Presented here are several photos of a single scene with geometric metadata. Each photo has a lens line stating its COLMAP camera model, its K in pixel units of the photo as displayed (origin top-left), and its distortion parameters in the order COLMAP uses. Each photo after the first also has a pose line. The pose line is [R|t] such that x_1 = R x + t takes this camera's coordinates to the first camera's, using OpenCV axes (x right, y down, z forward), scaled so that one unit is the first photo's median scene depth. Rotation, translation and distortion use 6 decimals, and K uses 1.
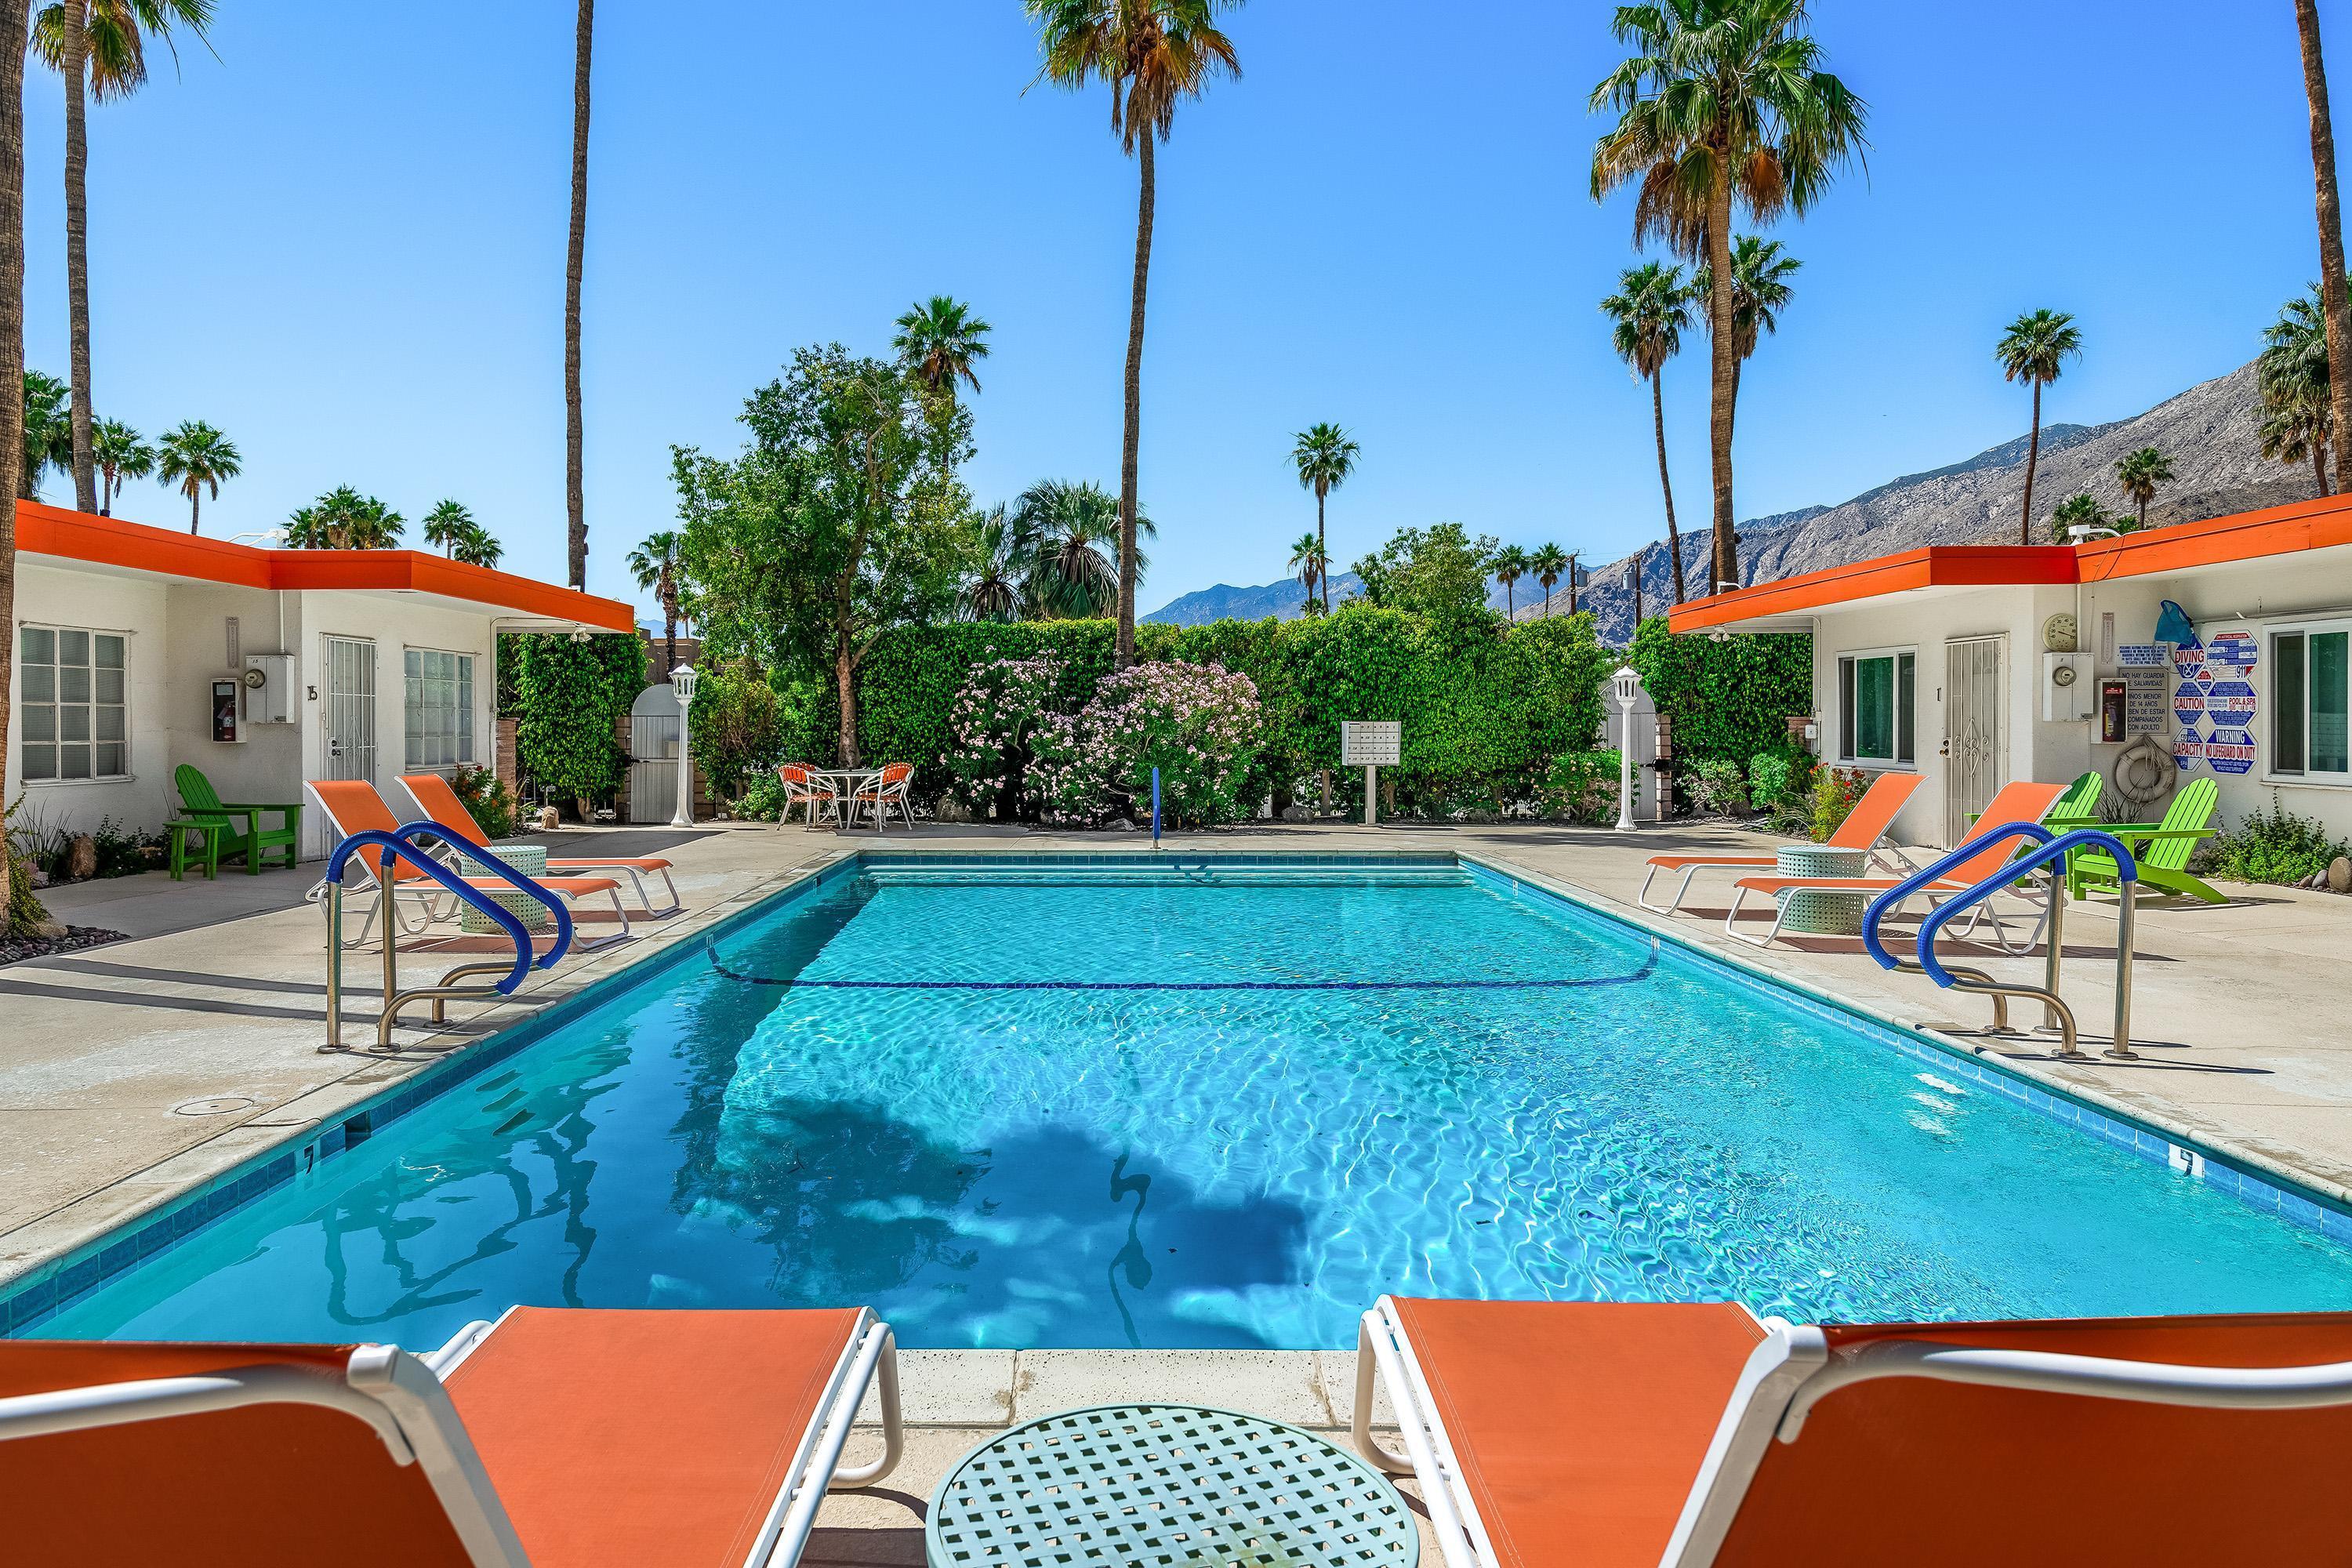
lens RADIAL K [[1518.1, 0, 1097.7], [0, 1518.1, 732.7], [0, 0, 1]] dist [0.025220, -0.001941]
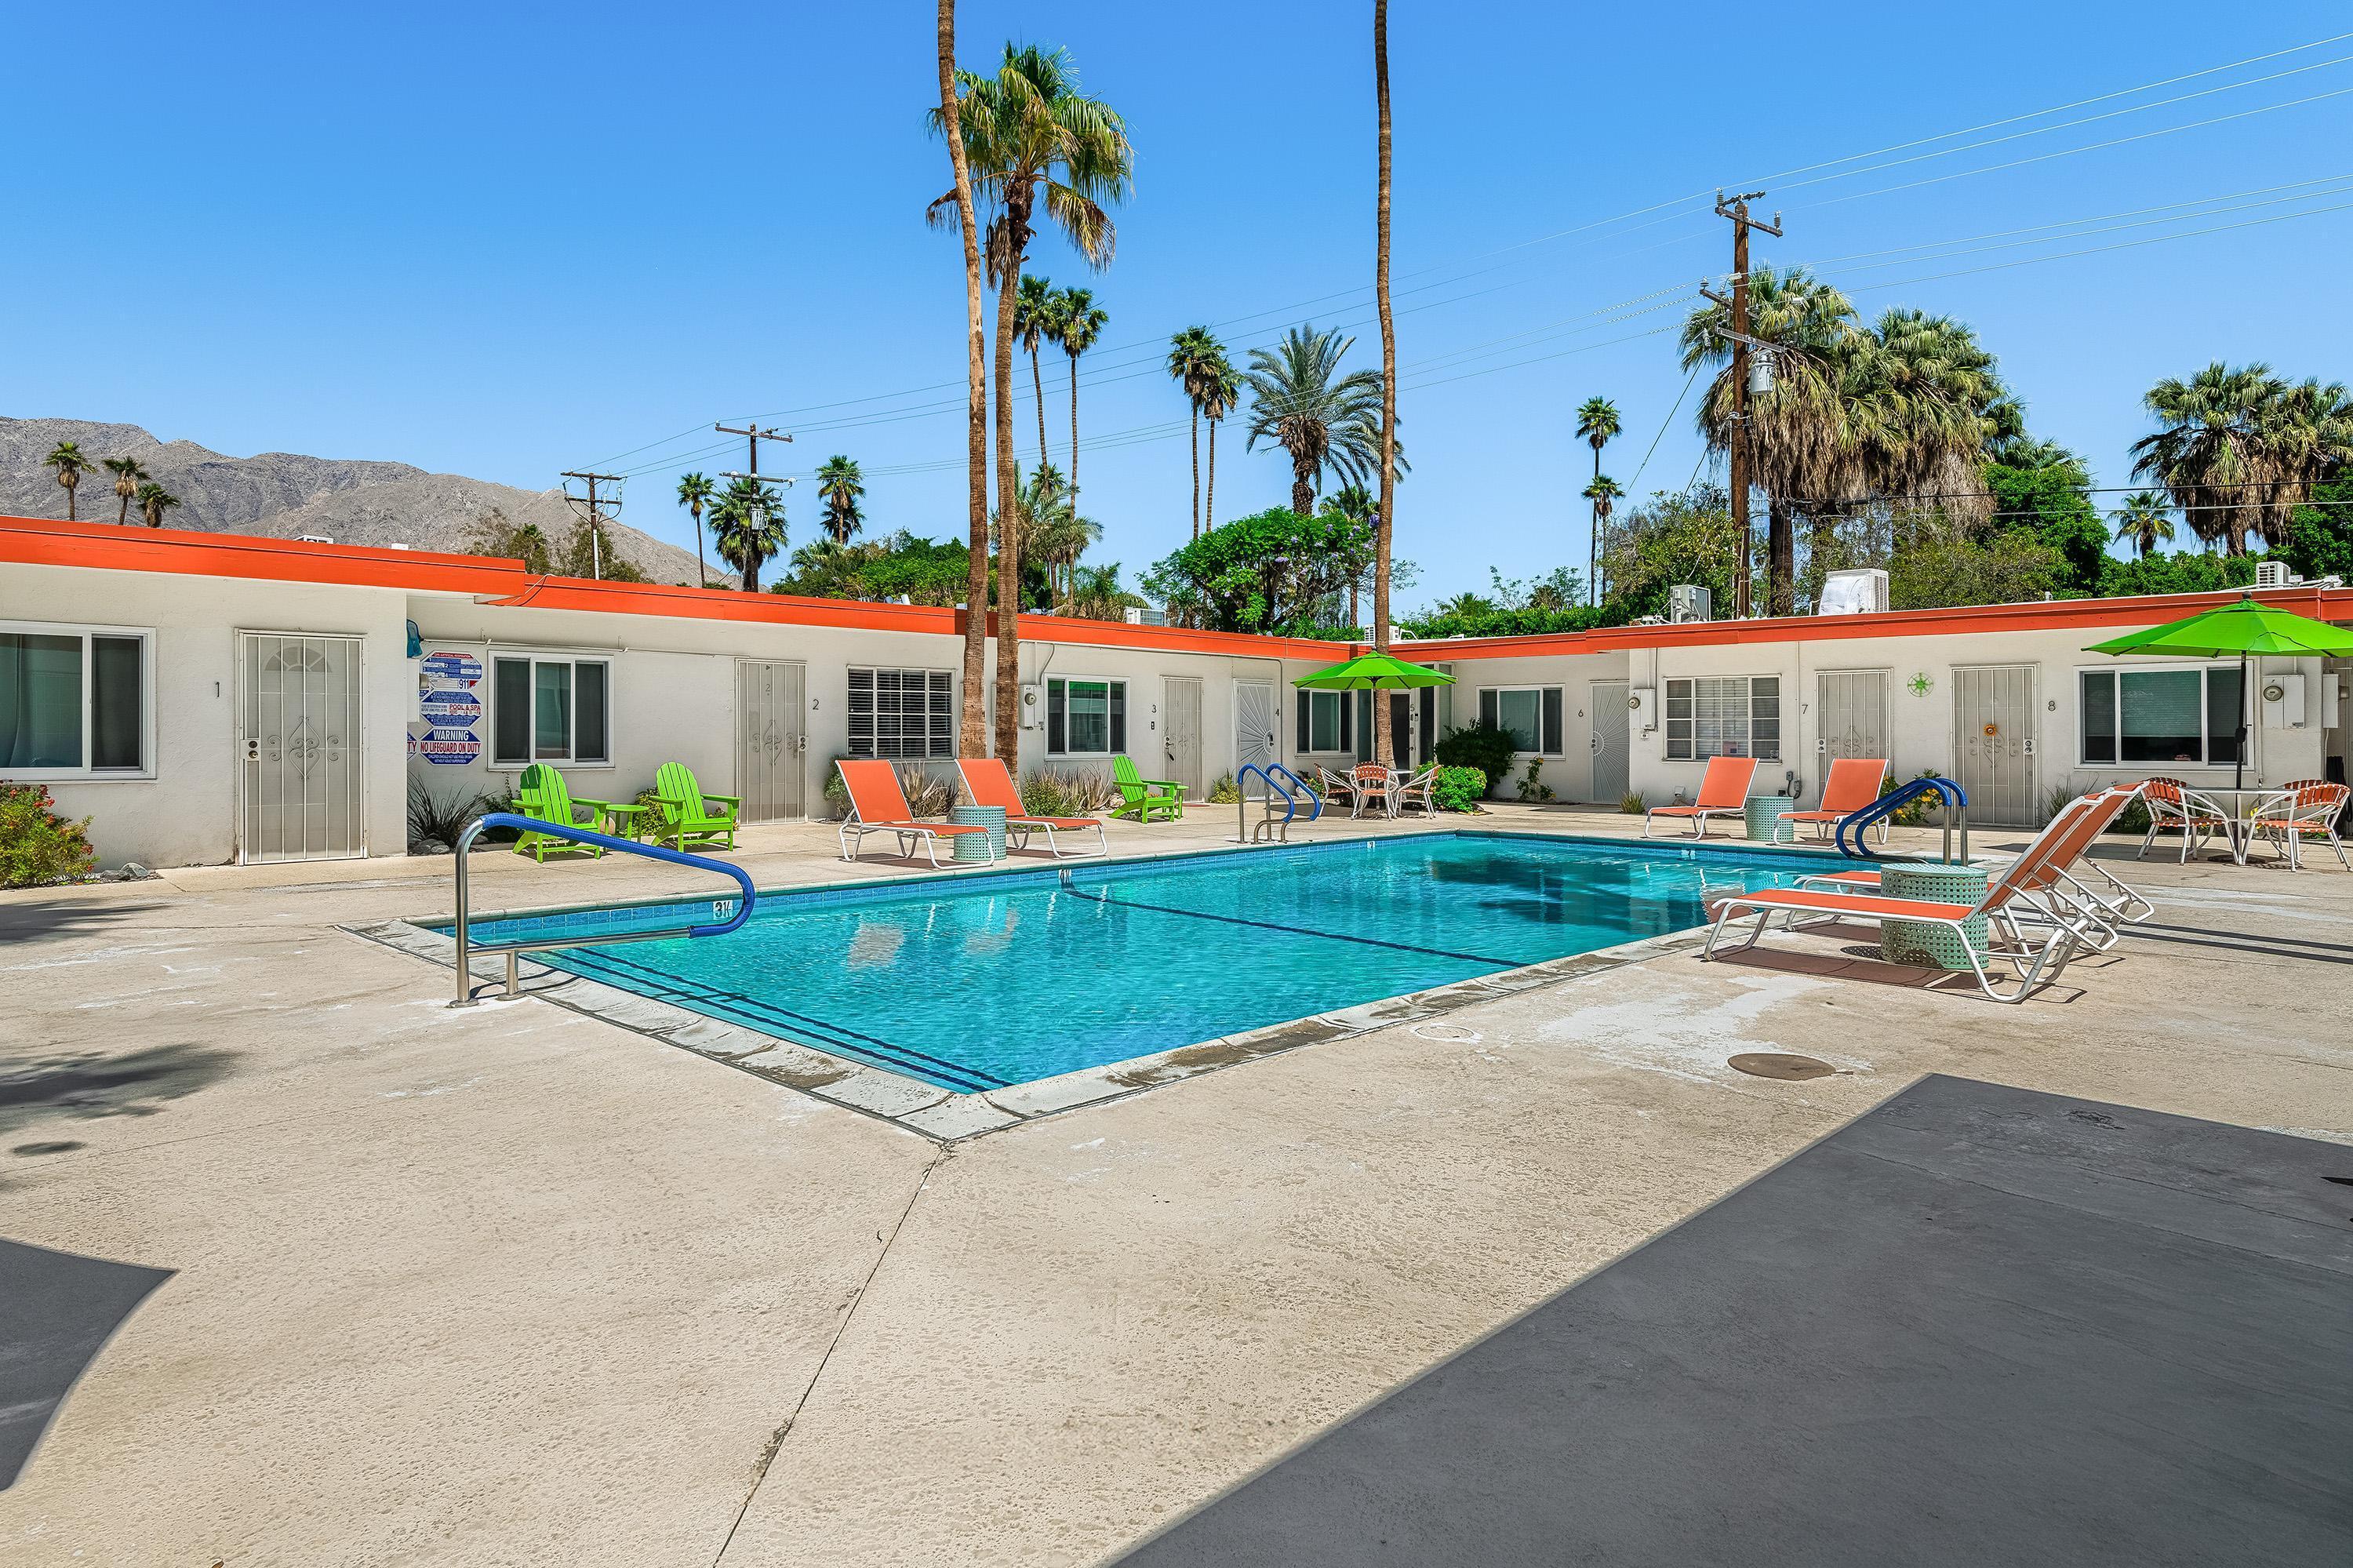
lens RADIAL K [[1291.0, 0, 1169.2], [0, 1291.0, 770.4], [0, 0, 1]] dist [-0.002413, -0.000249]
pose [[-0.723514, -0.026988, 0.689782, -0.265896], [-0.002699, 0.999338, 0.036268, -0.005398], [-0.690305, 0.024379, -0.723108, 0.866579]]
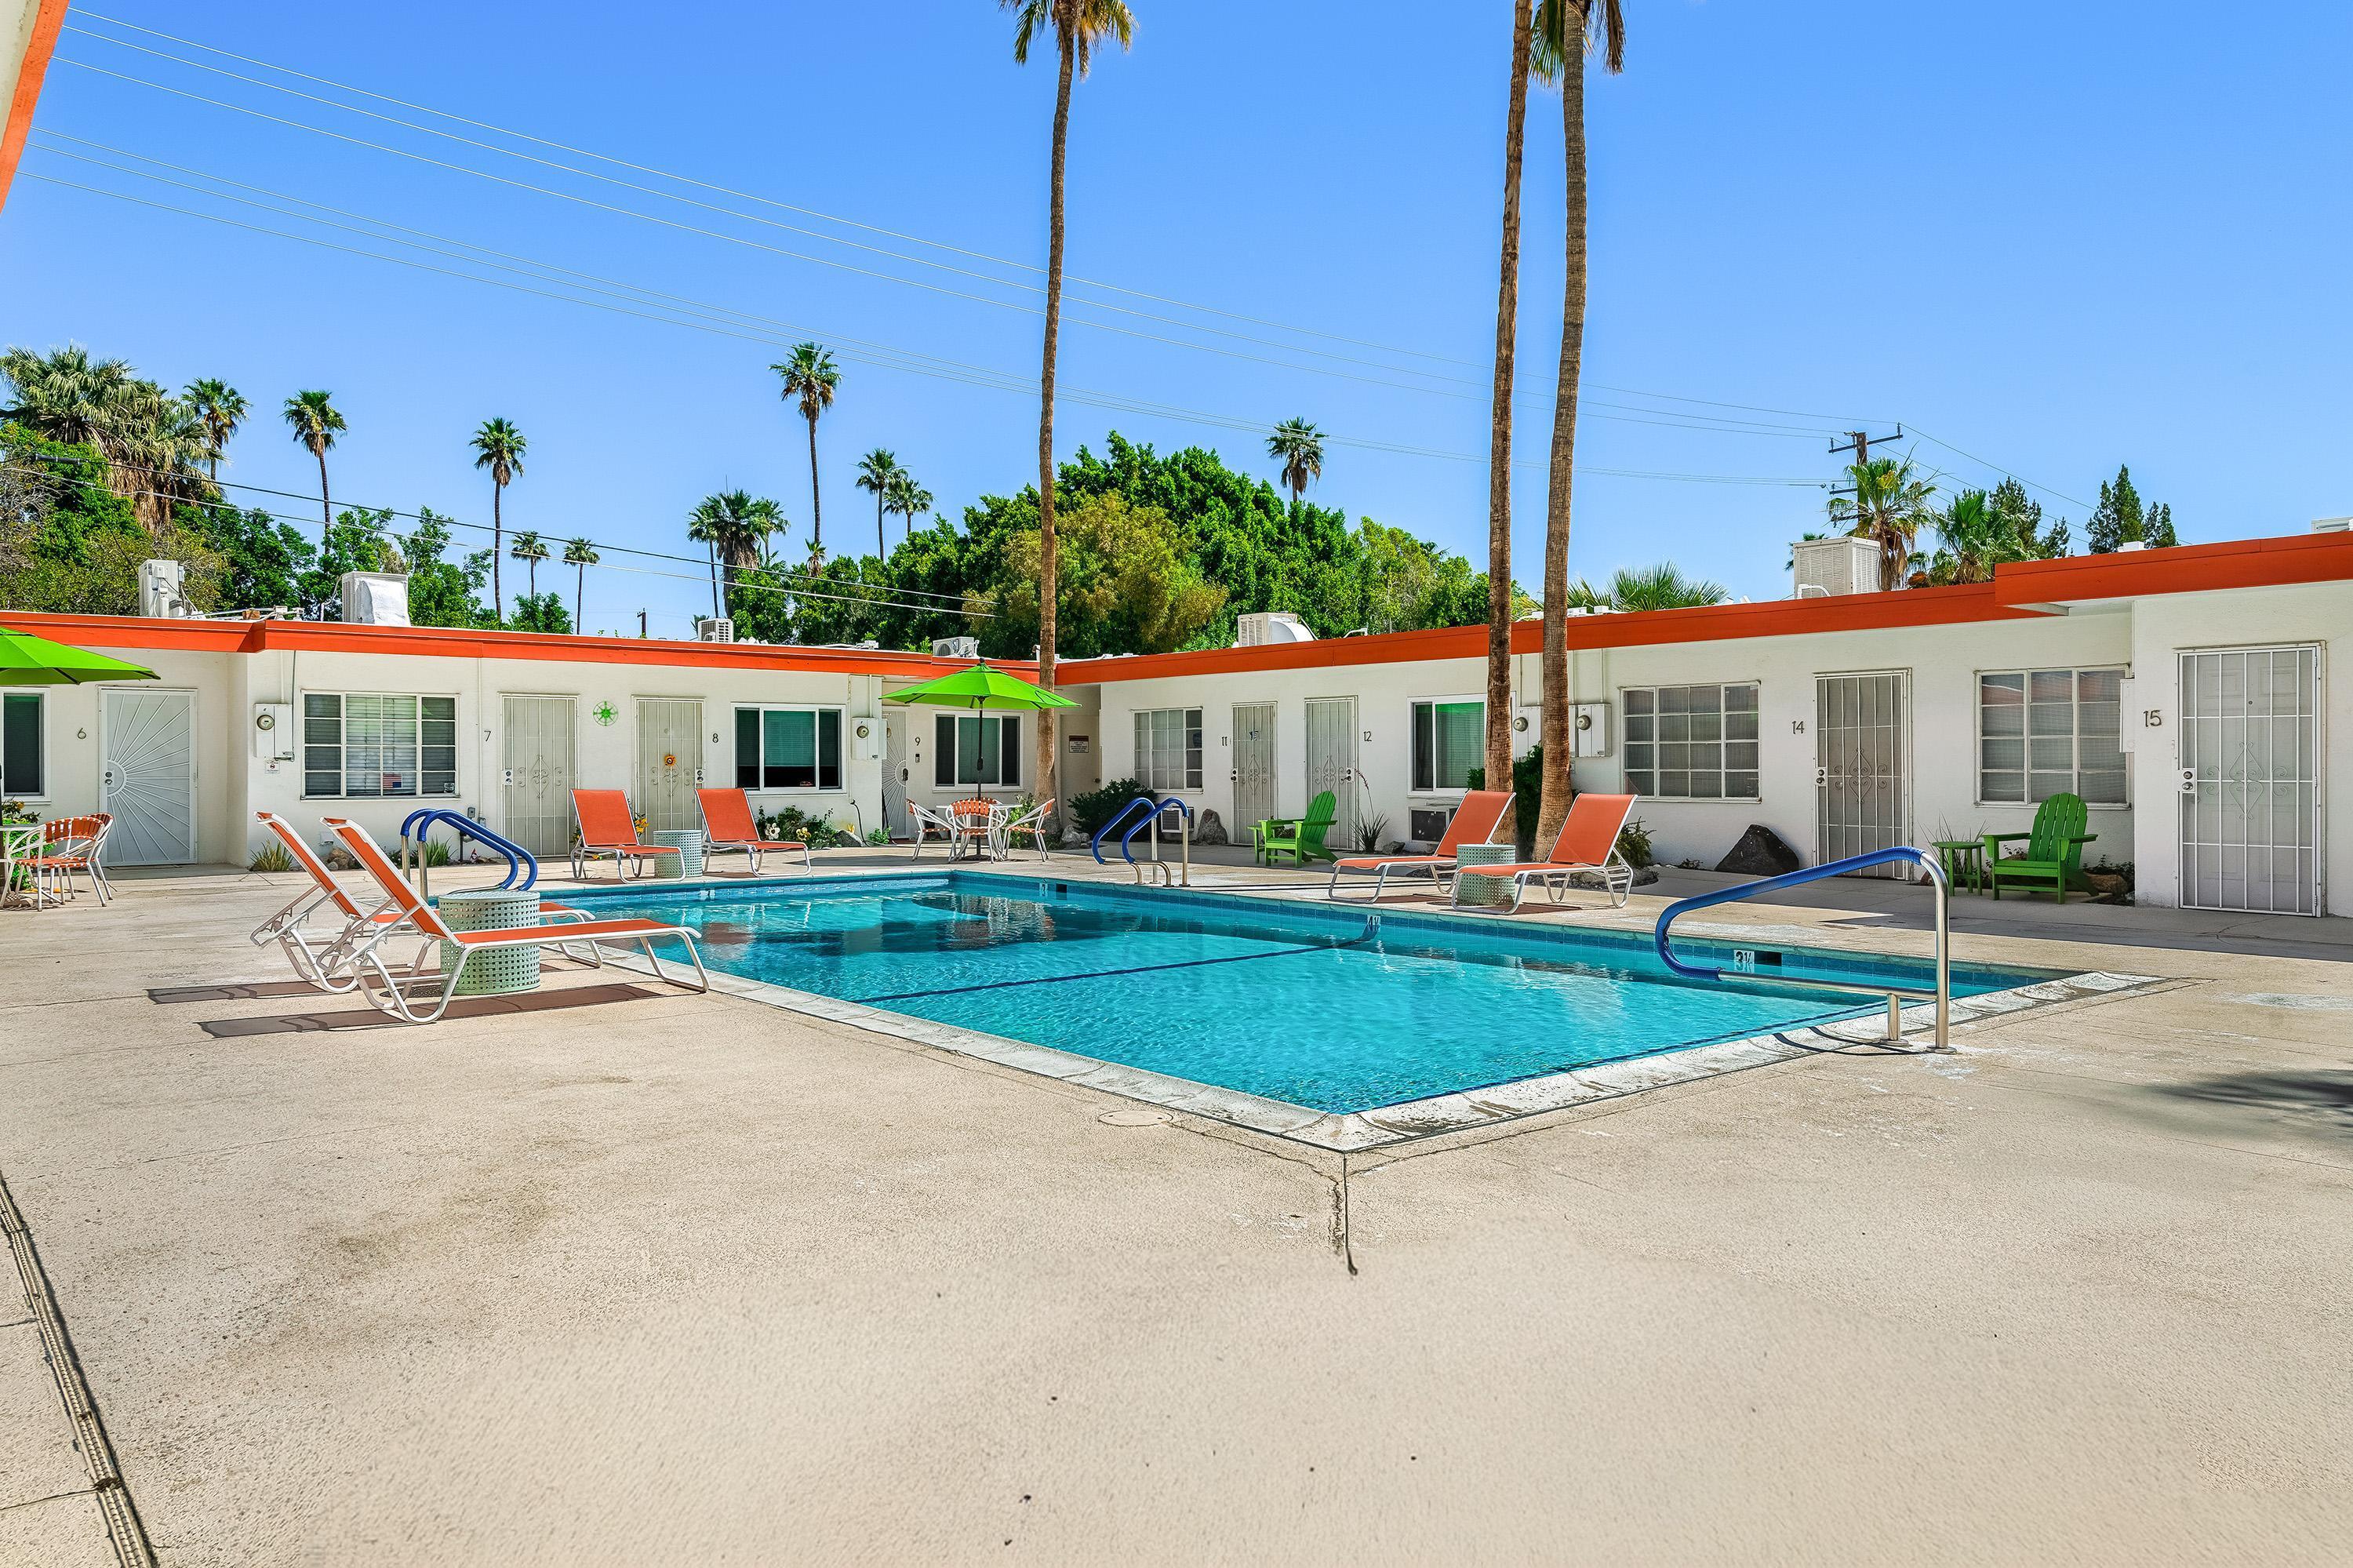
lens RADIAL K [[1581.7, 0, 1134.3], [0, 1581.7, 778.8], [0, 0, 1]] dist [0.054024, -0.081842]
pose [[-0.766061, -0.000766, -0.642768, 0.361697], [-0.007138, 0.999948, 0.007315, -0.000377], [0.642728, 0.010192, -0.766026, 0.908357]]
